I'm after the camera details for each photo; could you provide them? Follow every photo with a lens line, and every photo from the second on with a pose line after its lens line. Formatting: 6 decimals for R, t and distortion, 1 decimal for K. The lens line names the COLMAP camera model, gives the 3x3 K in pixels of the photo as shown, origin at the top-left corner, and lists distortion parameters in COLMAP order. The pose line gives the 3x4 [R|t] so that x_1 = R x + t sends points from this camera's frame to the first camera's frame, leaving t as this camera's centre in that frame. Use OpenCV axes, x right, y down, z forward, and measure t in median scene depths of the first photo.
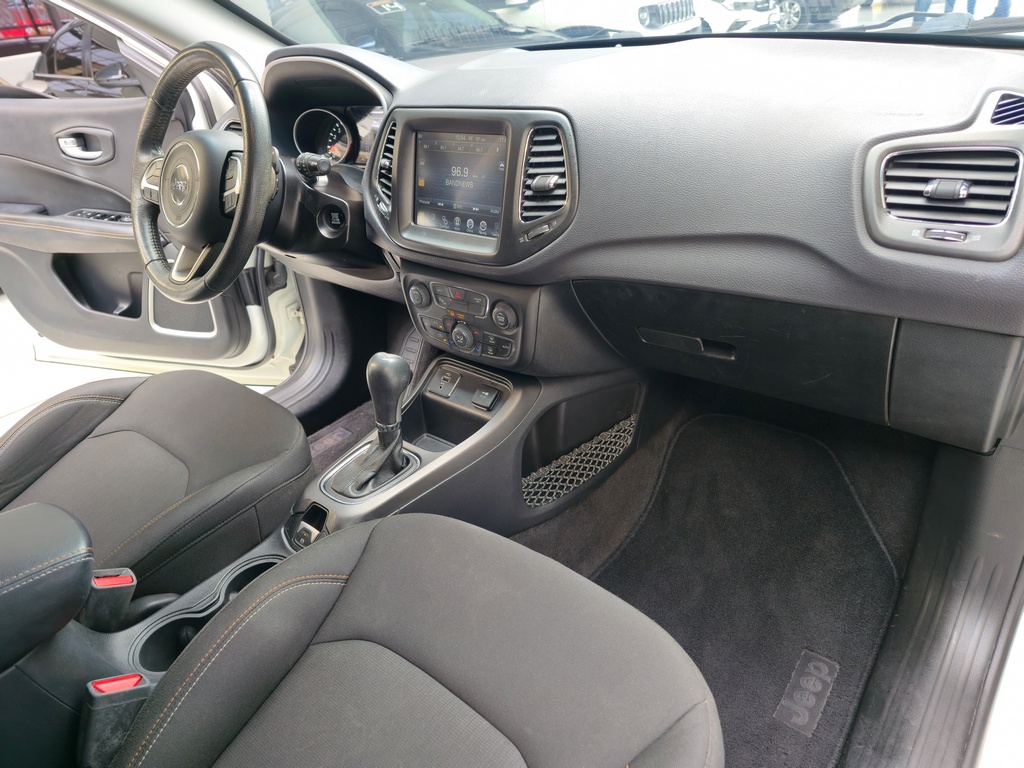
lens RADIAL K [[692.1, 0, 511.8], [0, 692.1, 376.7], [0, 0, 1]] dist [0.027993, -0.056303]
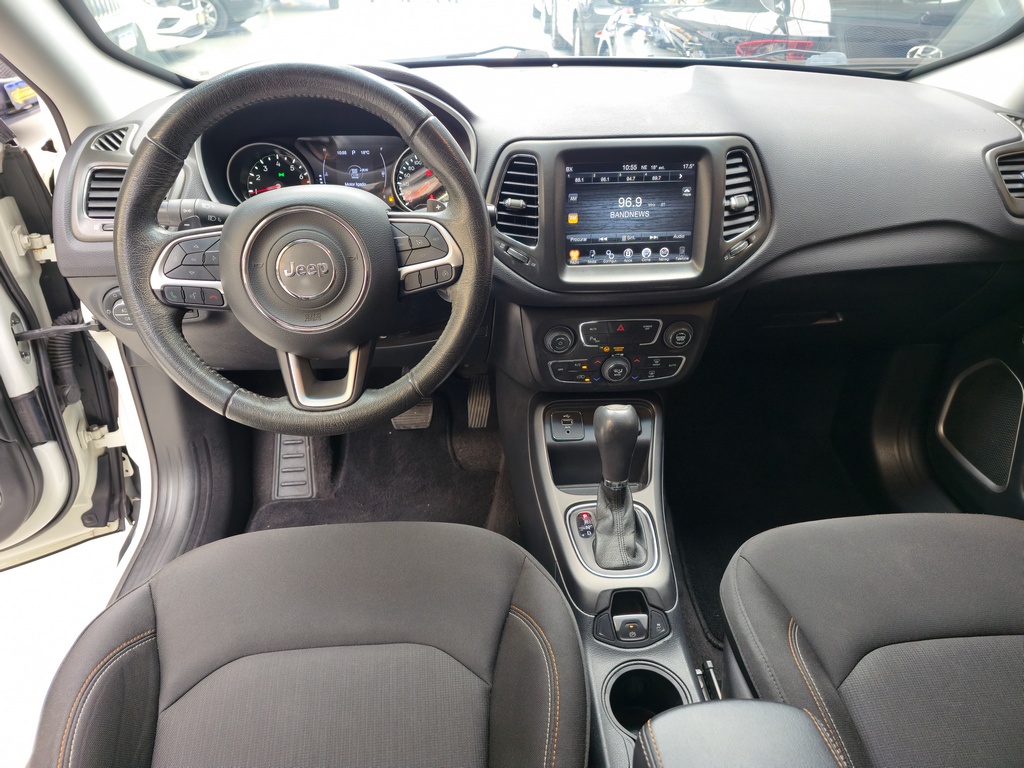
lens RADIAL K [[667.2, 0, 512.0], [0, 667.2, 384.0], [0, 0, 1]] dist [0.032092, -0.051053]
pose [[0.696723, -0.294591, 0.654059, -0.866578], [0.278276, 0.951377, 0.132077, -0.221398], [-0.661165, 0.089988, 0.744824, 0.431911]]
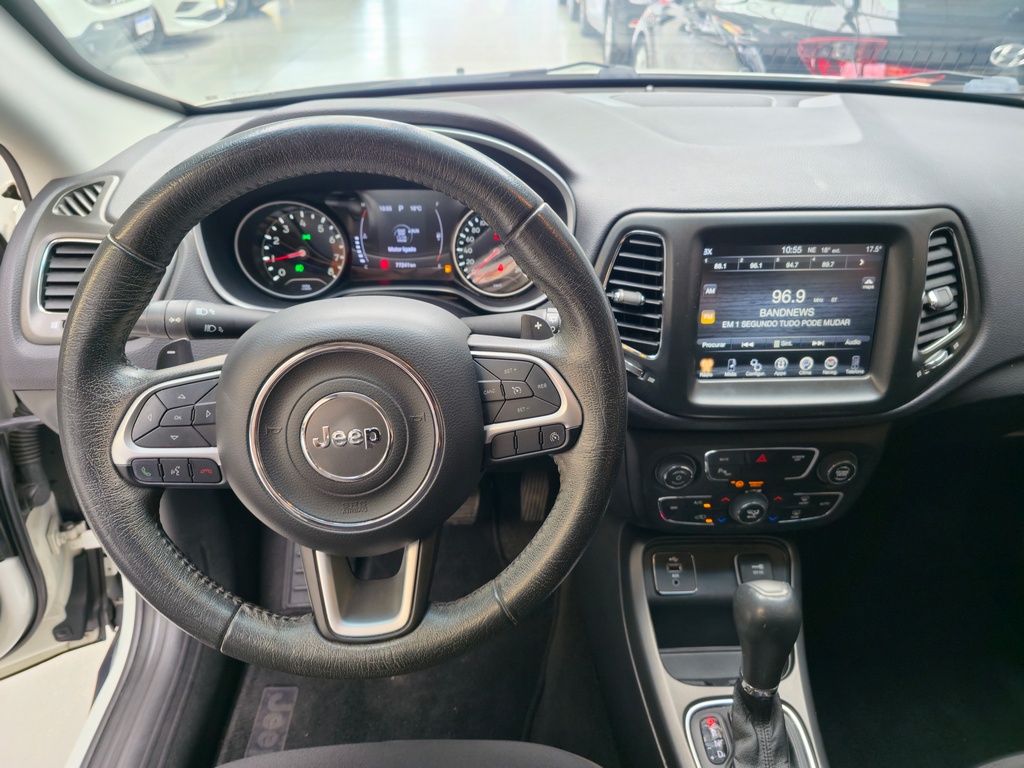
lens RADIAL K [[692.1, 0, 511.8], [0, 692.1, 376.7], [0, 0, 1]] dist [0.027993, -0.056303]
pose [[0.718801, -0.274976, 0.638524, -0.732946], [0.261594, 0.957932, 0.118043, -0.369742], [-0.644122, 0.082185, 0.760495, 0.650148]]
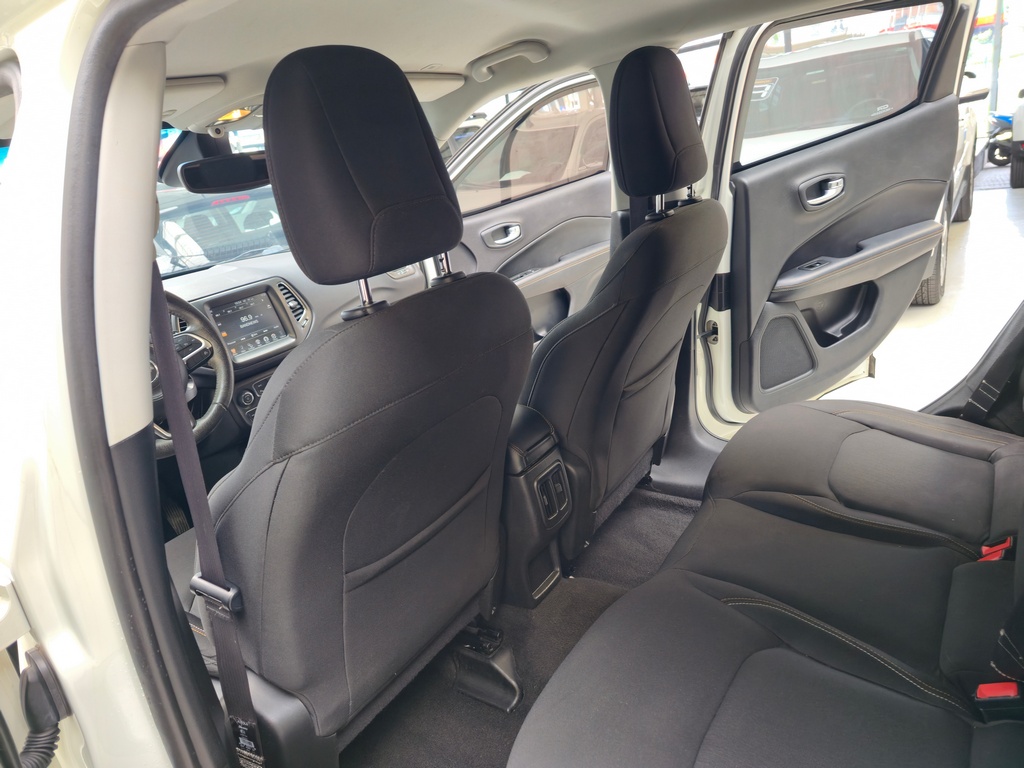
lens RADIAL K [[692.1, 0, 511.8], [0, 692.1, 376.7], [0, 0, 1]] dist [0.027993, -0.056303]
pose [[-0.079939, -0.185688, 0.979352, -2.014527], [0.646744, 0.737961, 0.192709, -0.072635], [-0.758507, 0.648795, 0.061101, 0.429274]]
